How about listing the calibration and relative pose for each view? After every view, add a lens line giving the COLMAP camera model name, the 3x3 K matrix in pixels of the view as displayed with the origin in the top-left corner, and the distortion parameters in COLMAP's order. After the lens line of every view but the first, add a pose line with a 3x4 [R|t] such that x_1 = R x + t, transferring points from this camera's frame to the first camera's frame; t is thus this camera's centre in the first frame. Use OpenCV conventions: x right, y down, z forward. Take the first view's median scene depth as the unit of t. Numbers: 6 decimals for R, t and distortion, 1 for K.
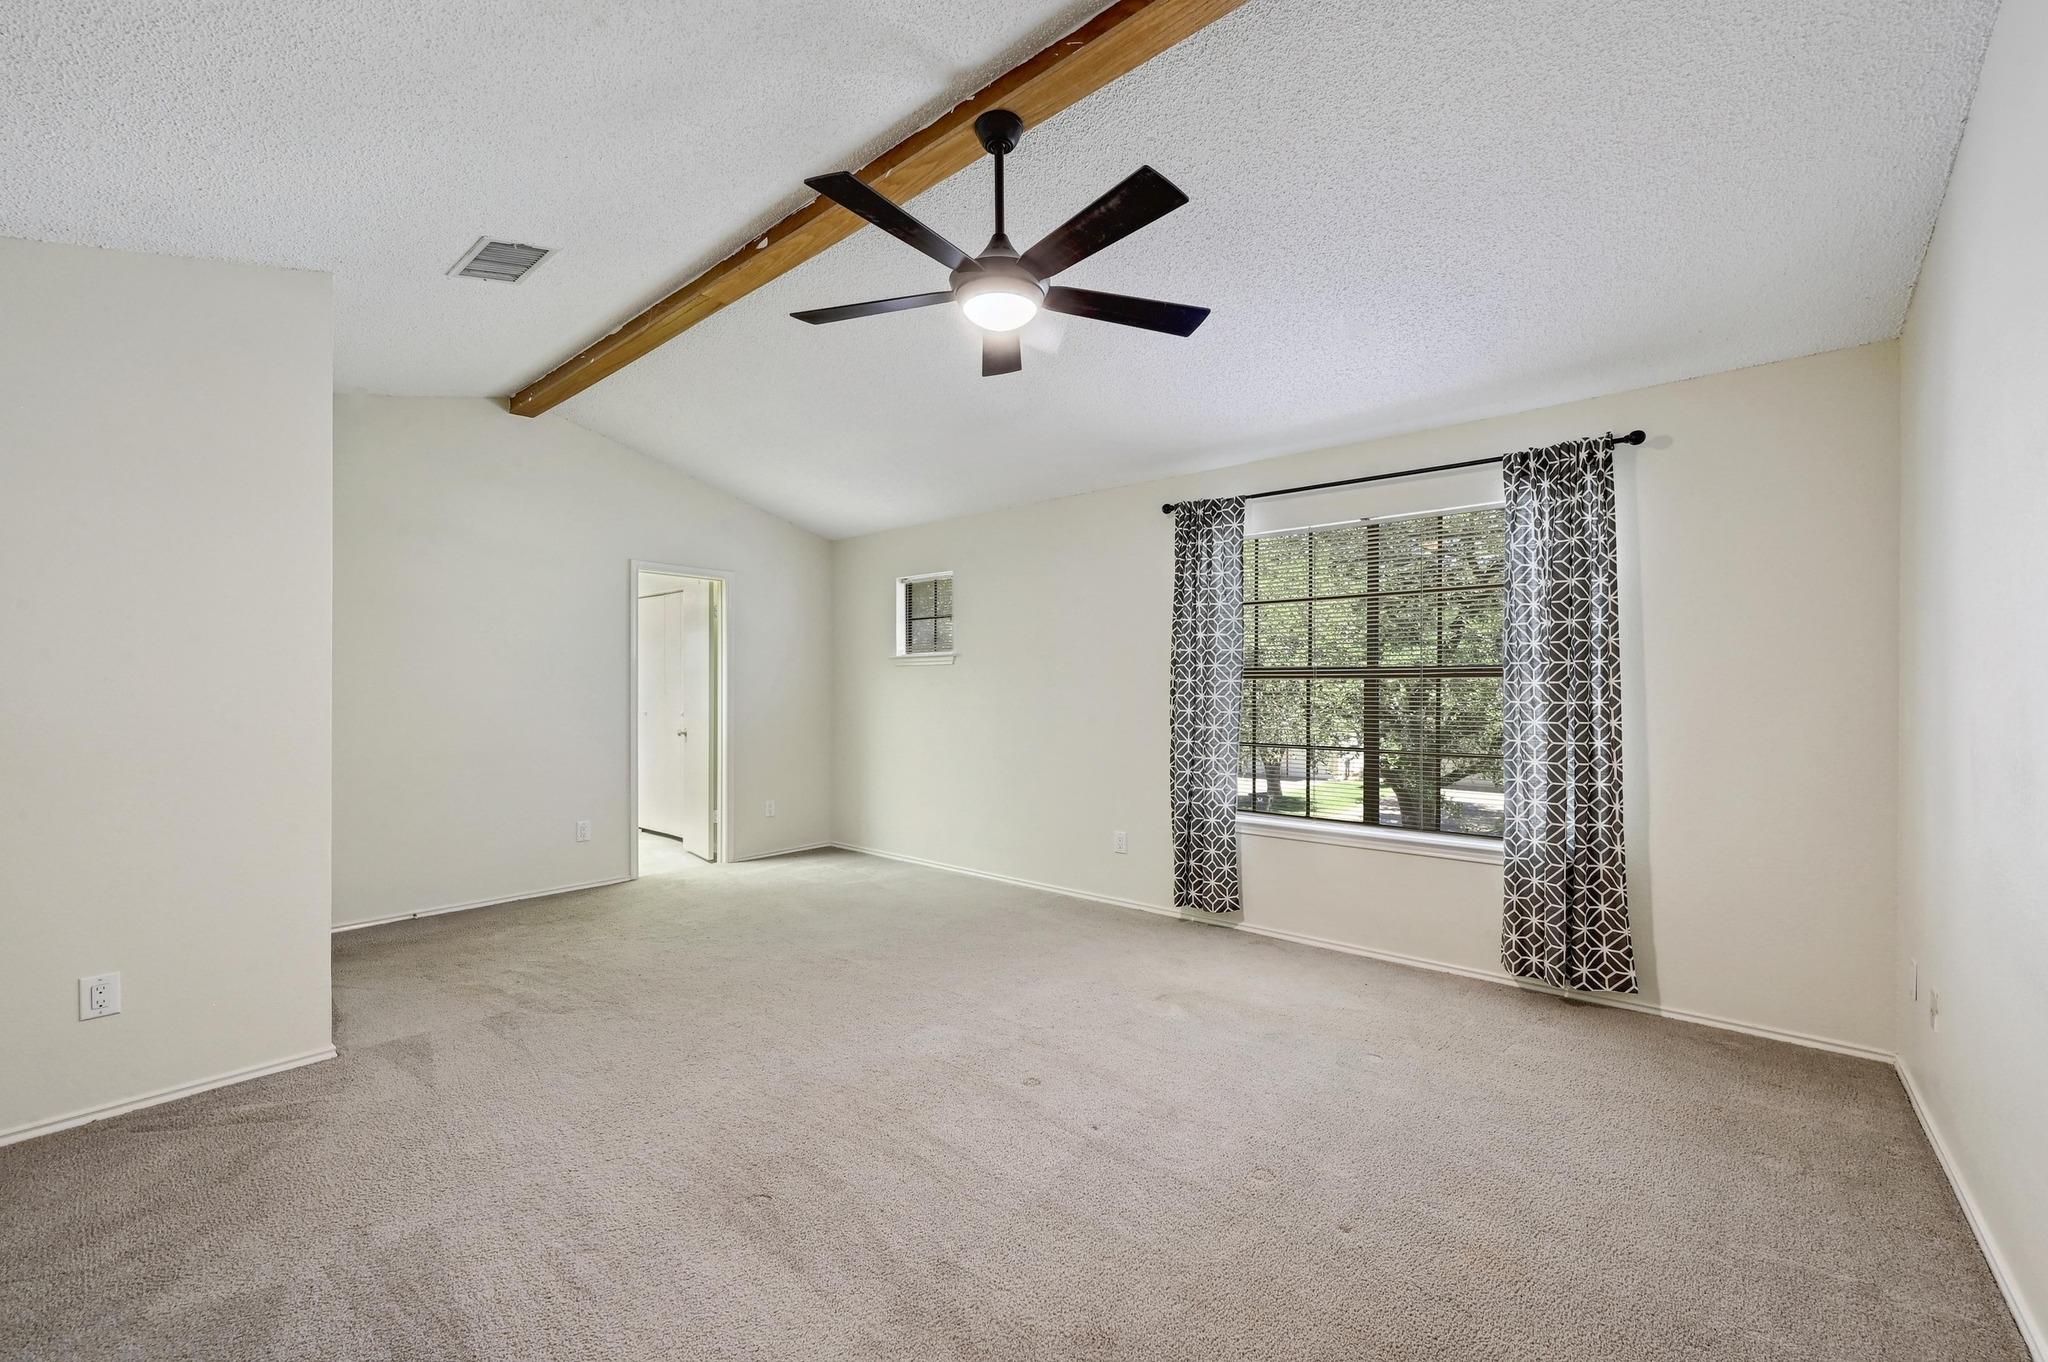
lens RADIAL K [[813.2, 0, 1032.1], [0, 813.2, 683.0], [0, 0, 1]] dist [-0.000444, 0.000181]
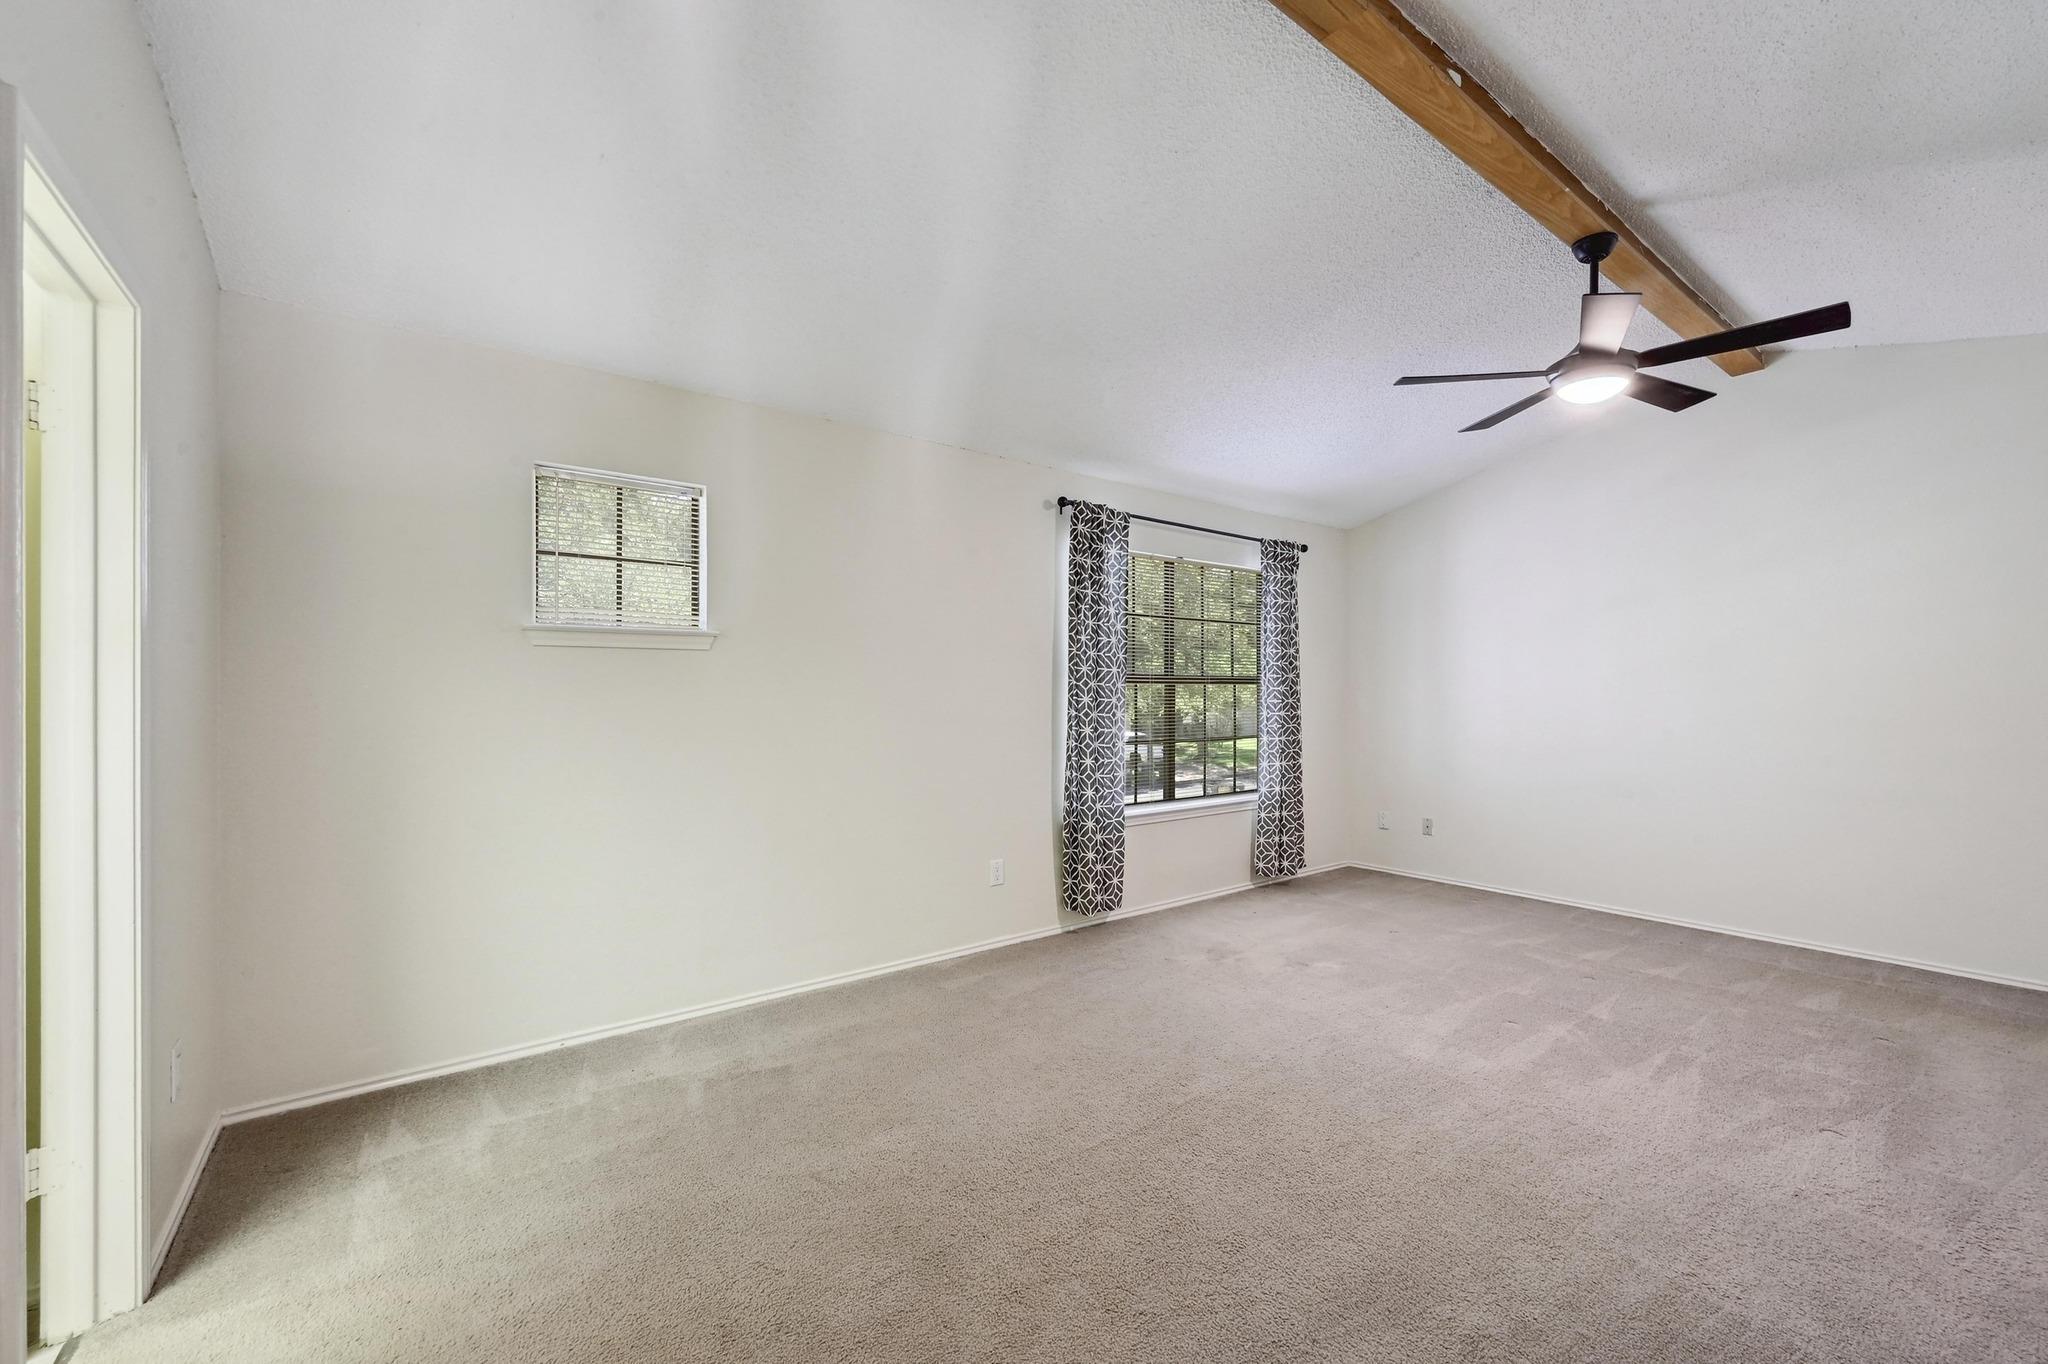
lens RADIAL K [[811.2, 0, 1031.1], [0, 811.2, 686.9], [0, 0, 1]] dist [-0.001388, 0.000285]
pose [[0.223955, 0.001206, 0.974599, -0.821859], [-0.006511, 0.999979, 0.000259, -0.000253], [-0.974578, -0.006404, 0.223958, 0.893730]]
